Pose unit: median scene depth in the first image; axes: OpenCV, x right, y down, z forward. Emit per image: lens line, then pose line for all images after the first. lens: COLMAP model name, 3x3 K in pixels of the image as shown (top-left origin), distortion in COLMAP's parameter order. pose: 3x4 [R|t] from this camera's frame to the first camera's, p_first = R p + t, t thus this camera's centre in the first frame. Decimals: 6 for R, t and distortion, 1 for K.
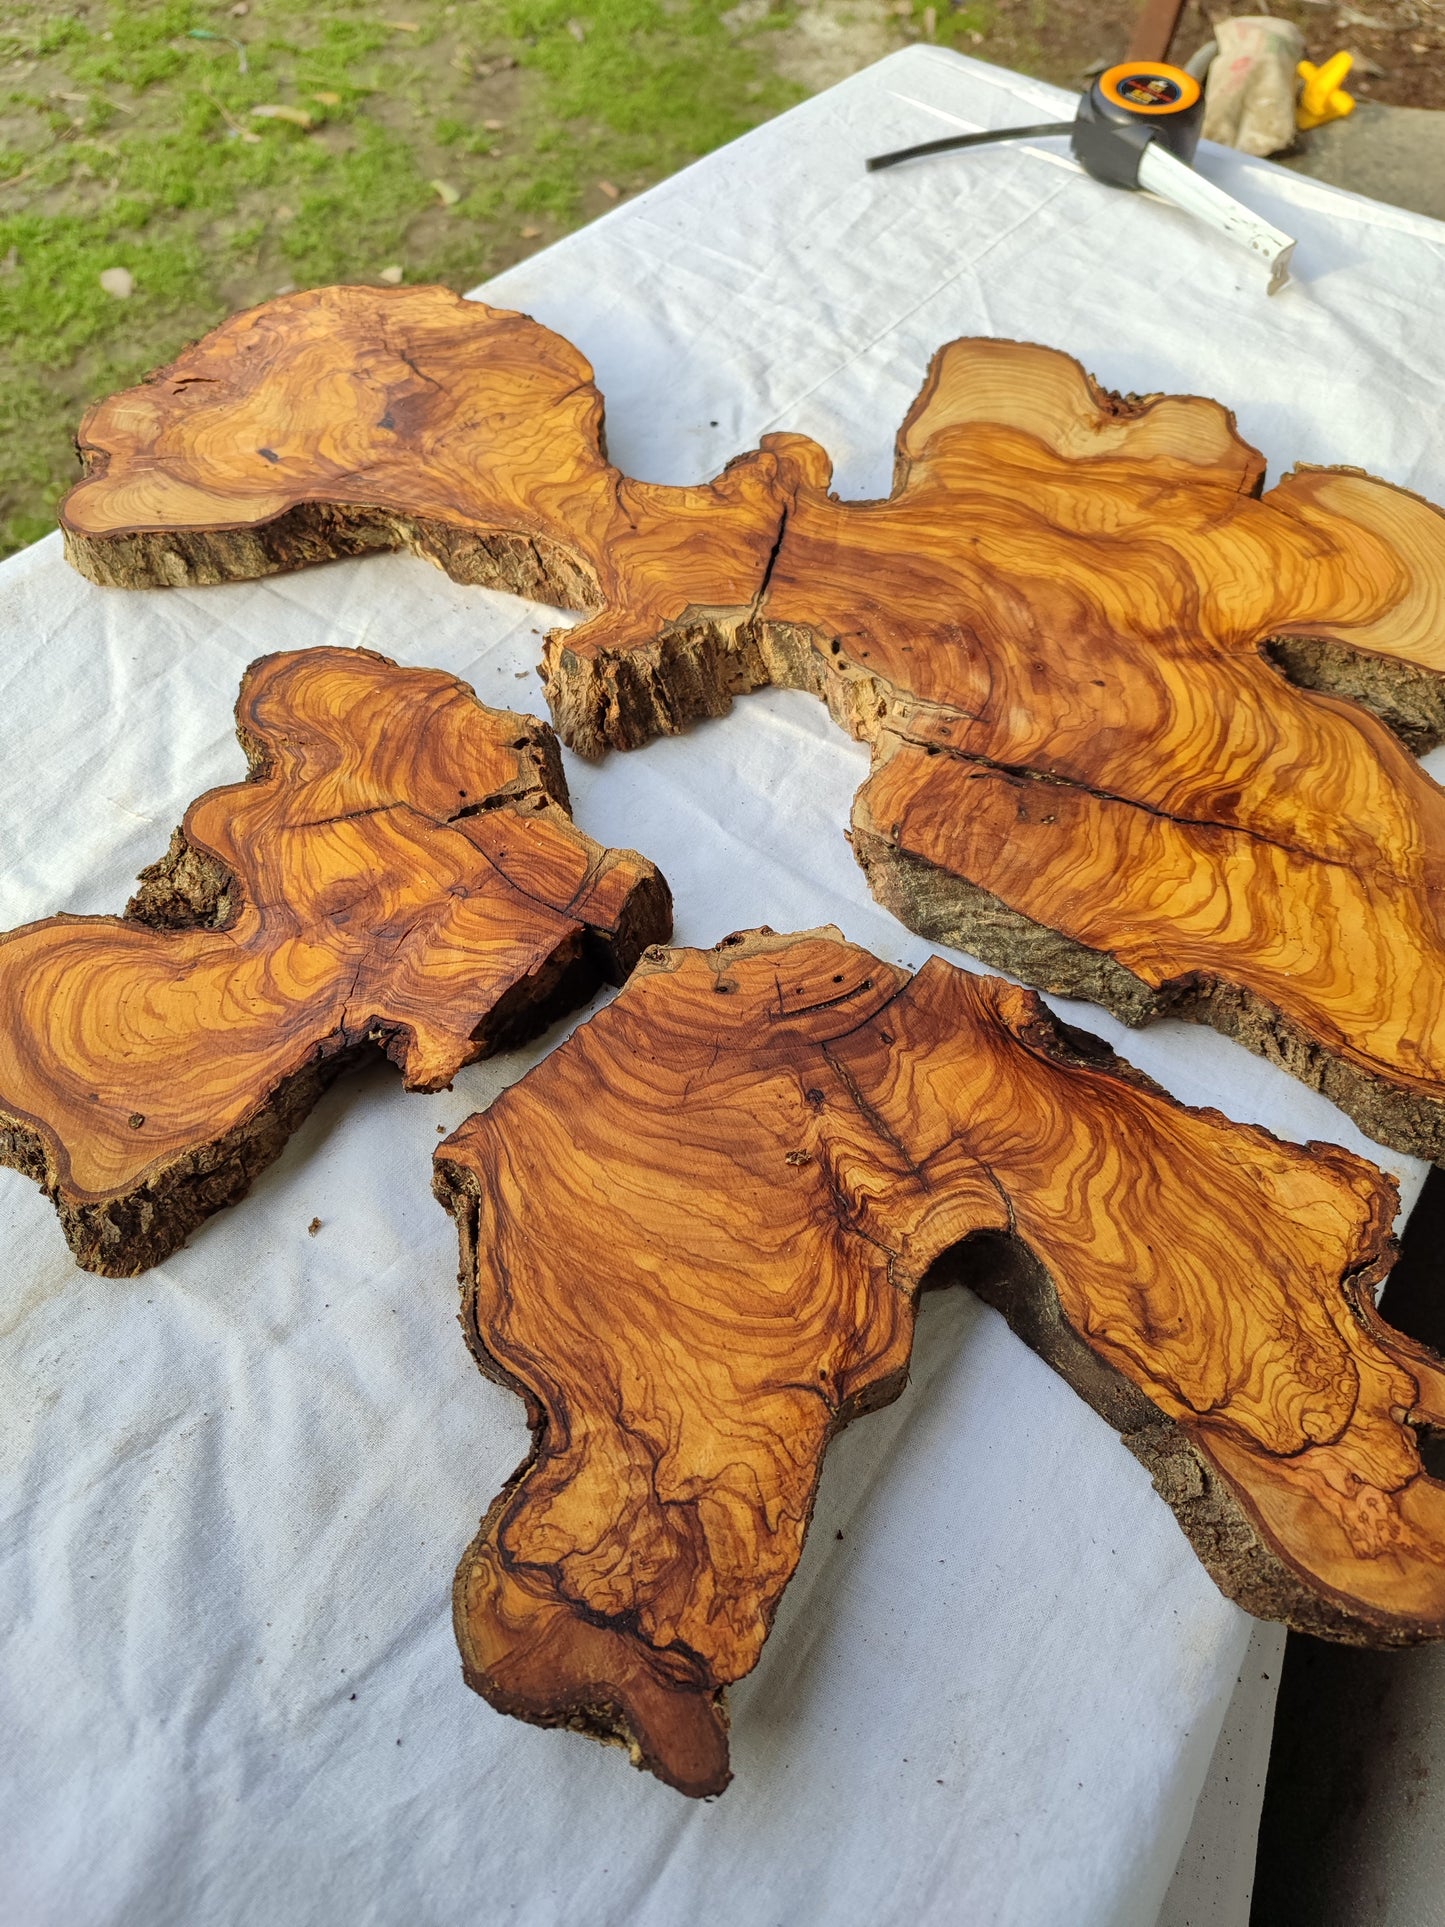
lens RADIAL K [[1413.8, 0, 719.9], [0, 1413.8, 965.8], [0, 0, 1]] dist [-0.016973, 0.009227]
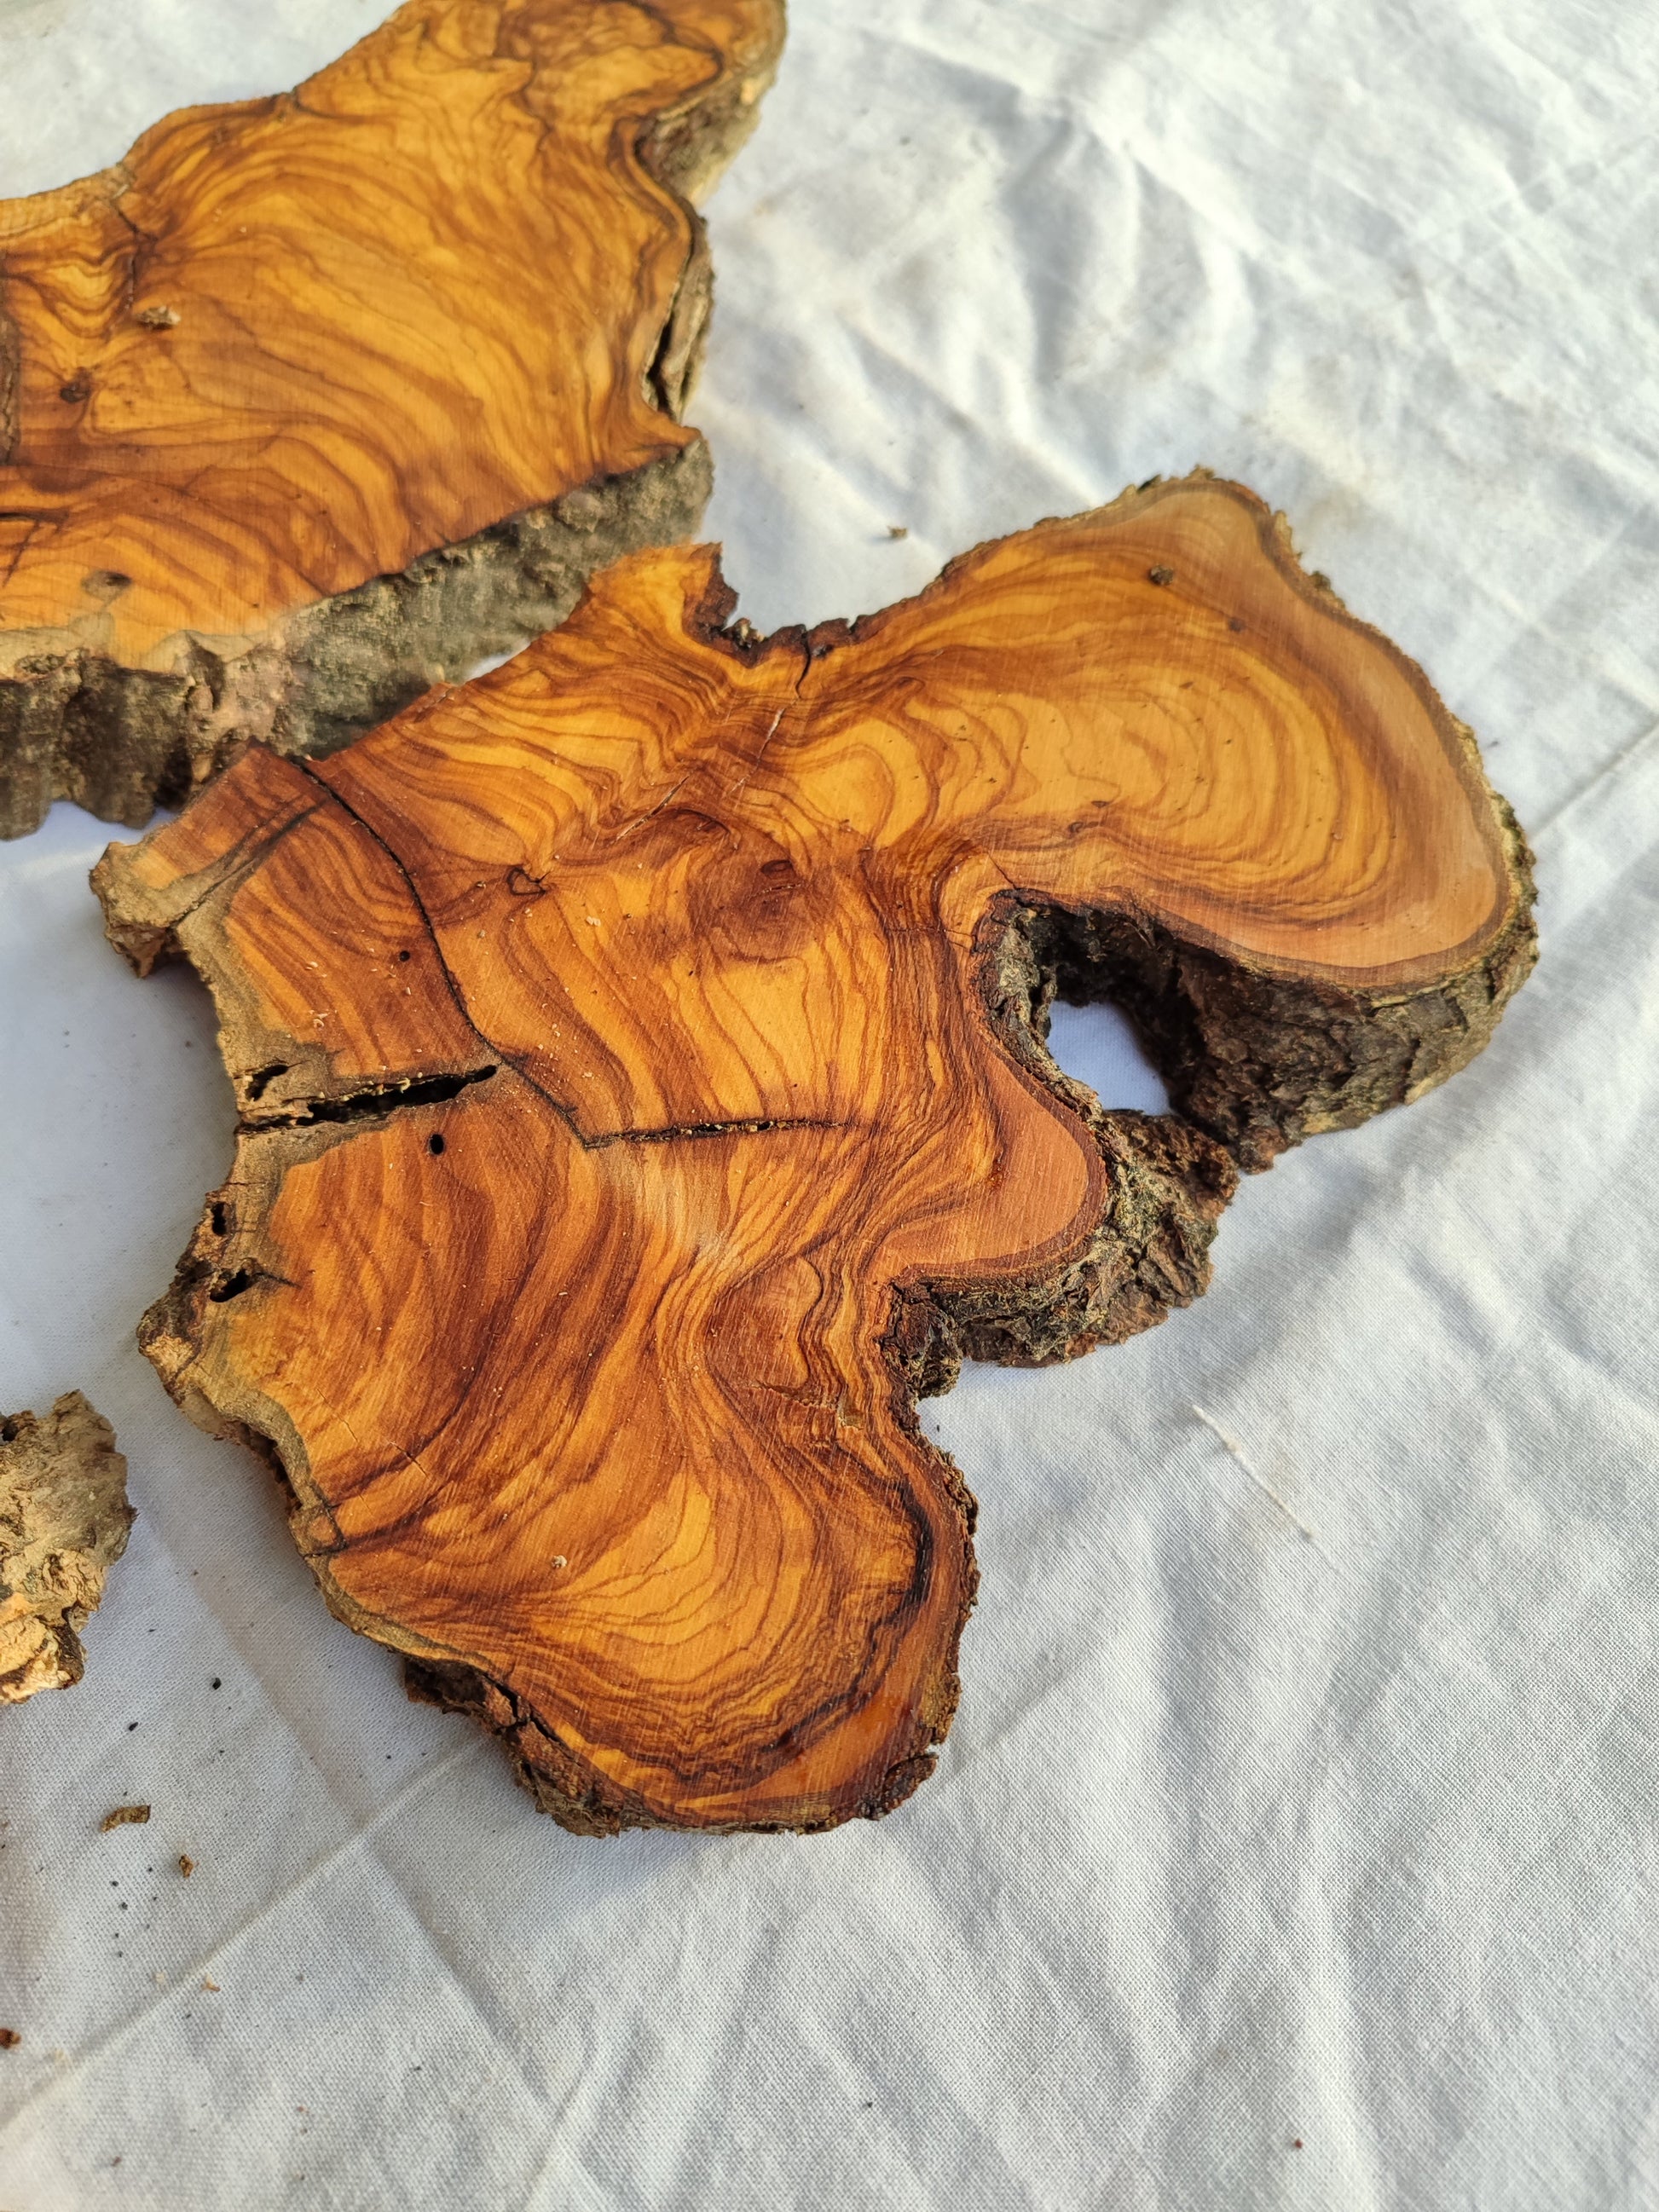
lens RADIAL K [[1690.6, 0, 821.1], [0, 1690.6, 1102.8], [0, 0, 1]] dist [-0.040965, 0.017020]
pose [[-0.958748, -0.280239, 0.047635, -0.315202], [0.161348, -0.398535, 0.902849, -0.547527], [-0.234030, 0.873290, 0.427311, 0.782268]]
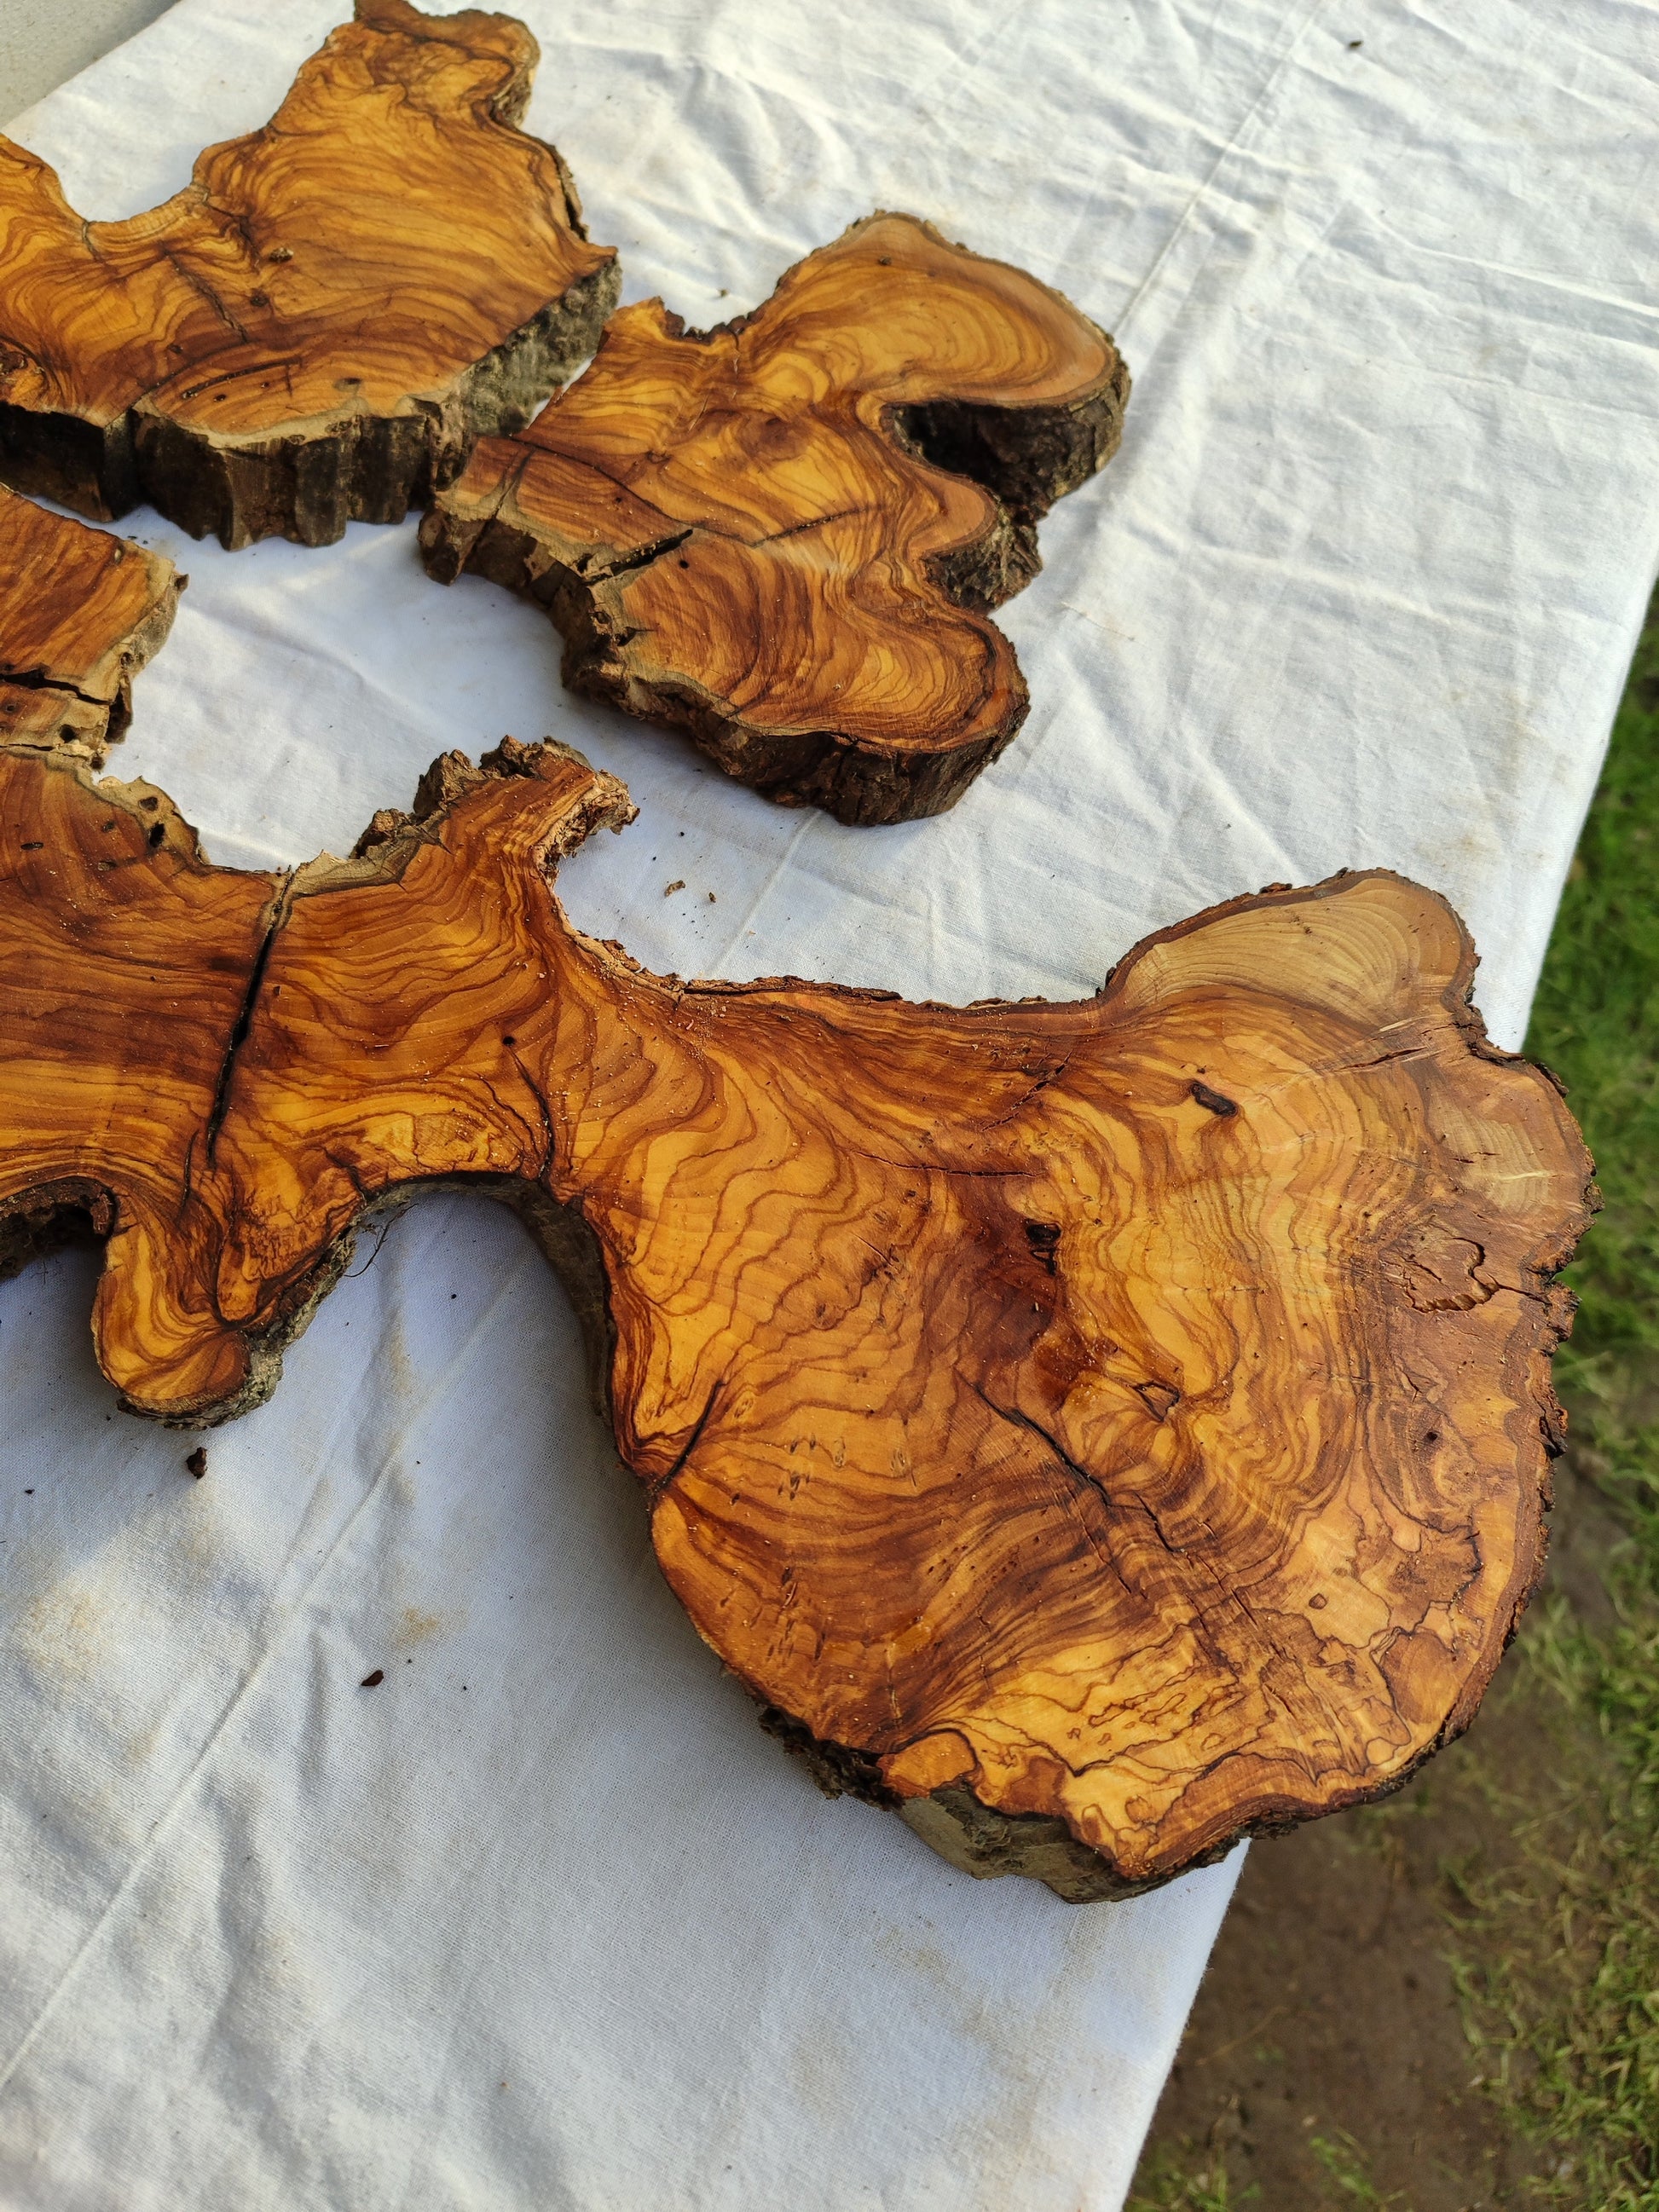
lens RADIAL K [[1623.0, 0, 826.5], [0, 1623.0, 1108.7], [0, 0, 1]] dist [-0.016973, 0.009227]
pose [[-0.983050, 0.056030, -0.174564, -0.087282], [-0.182763, -0.374652, 0.908974, -1.113940], [-0.014471, 0.925471, 0.378542, 0.964695]]
